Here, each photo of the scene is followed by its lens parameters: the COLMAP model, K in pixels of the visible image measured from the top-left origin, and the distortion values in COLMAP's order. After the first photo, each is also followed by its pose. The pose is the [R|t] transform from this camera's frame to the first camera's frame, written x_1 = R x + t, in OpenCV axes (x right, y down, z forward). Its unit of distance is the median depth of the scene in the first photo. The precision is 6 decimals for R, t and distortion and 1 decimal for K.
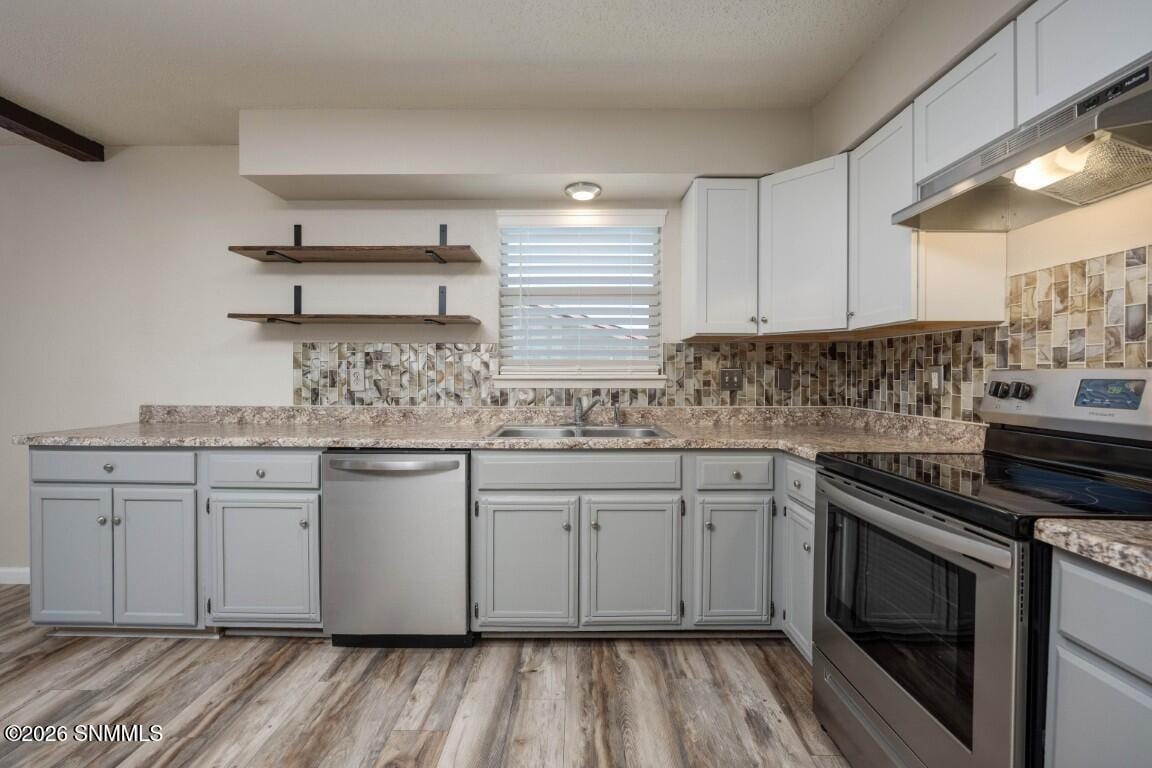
lens RADIAL K [[481.6, 0, 571.0], [0, 481.6, 380.3], [0, 0, 1]] dist [-0.003530, -0.000250]
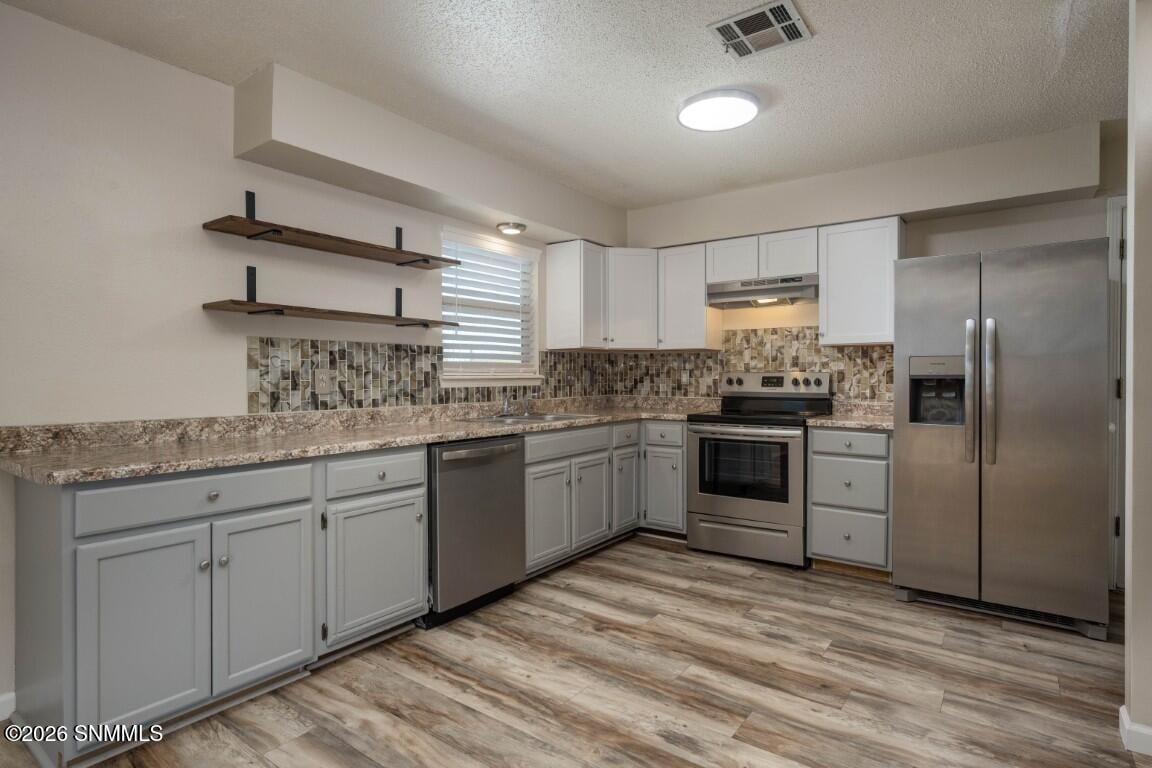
lens RADIAL K [[602.8, 0, 569.5], [0, 602.8, 379.8], [0, 0, 1]] dist [-0.000681, 0.000032]
pose [[0.589512, -0.009199, 0.807707, -1.319045], [0.010451, 0.999938, 0.003761, -0.004395], [-0.807692, 0.006224, 0.589572, -0.045470]]
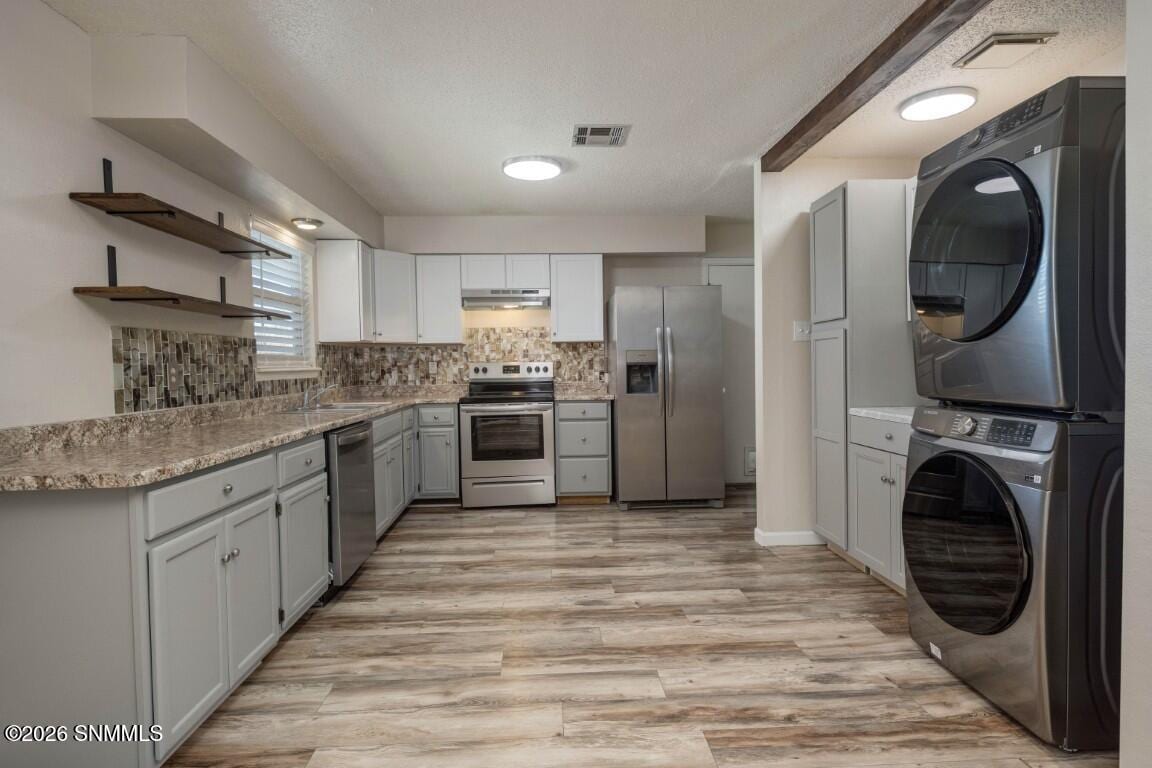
lens RADIAL K [[595.0, 0, 574.7], [0, 595.0, 379.4], [0, 0, 1]] dist [0.000657, 0.000038]
pose [[-0.057628, -0.028236, 0.997939, -1.830106], [0.026154, 0.999214, 0.029782, -0.010050], [-0.997995, 0.027816, -0.056844, 0.452908]]
